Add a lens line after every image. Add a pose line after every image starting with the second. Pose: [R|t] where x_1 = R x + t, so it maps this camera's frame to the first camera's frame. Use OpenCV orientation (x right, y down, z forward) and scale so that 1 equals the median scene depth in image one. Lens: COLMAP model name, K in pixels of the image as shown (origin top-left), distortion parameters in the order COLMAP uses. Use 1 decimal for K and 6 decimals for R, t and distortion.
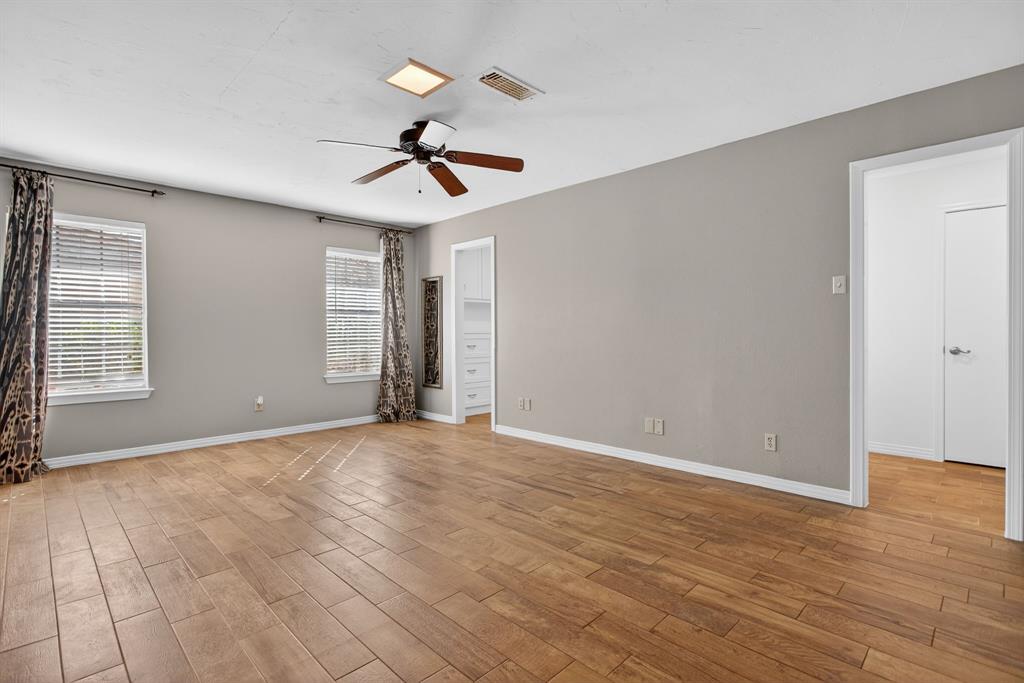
lens RADIAL K [[496.0, 0, 509.9], [0, 496.0, 340.0], [0, 0, 1]] dist [-0.000878, 0.000275]
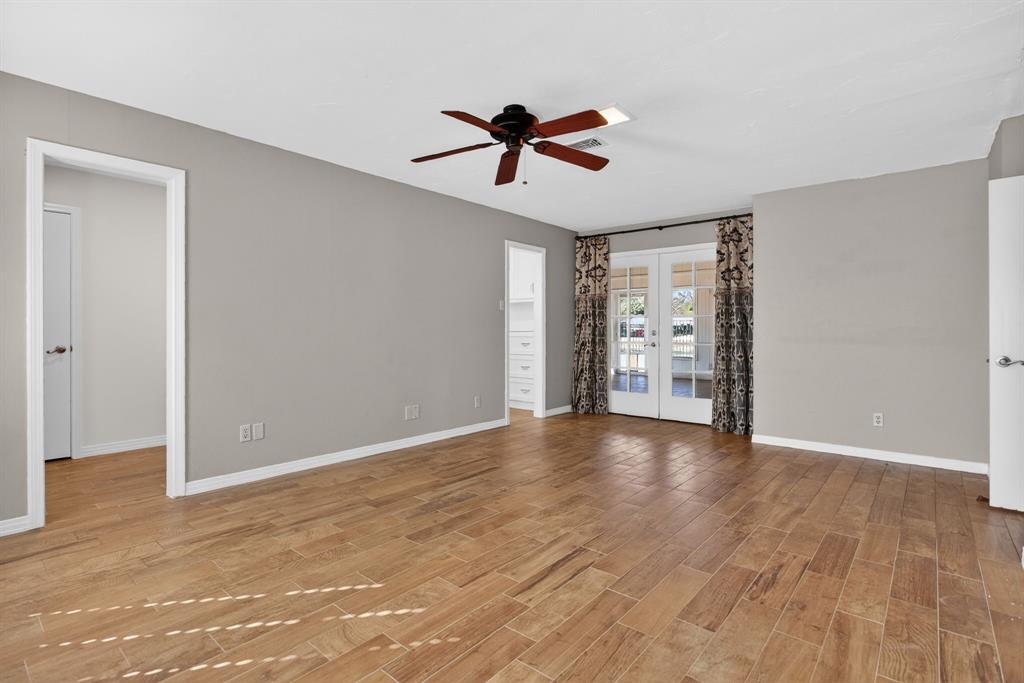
lens RADIAL K [[496.0, 0, 510.0], [0, 496.0, 334.5], [0, 0, 1]] dist [-0.000878, 0.000275]
pose [[-0.091716, -0.003166, 0.995780, -1.017165], [0.010324, 0.999938, 0.004130, -0.011118], [-0.995732, 0.010659, -0.091677, 1.018052]]
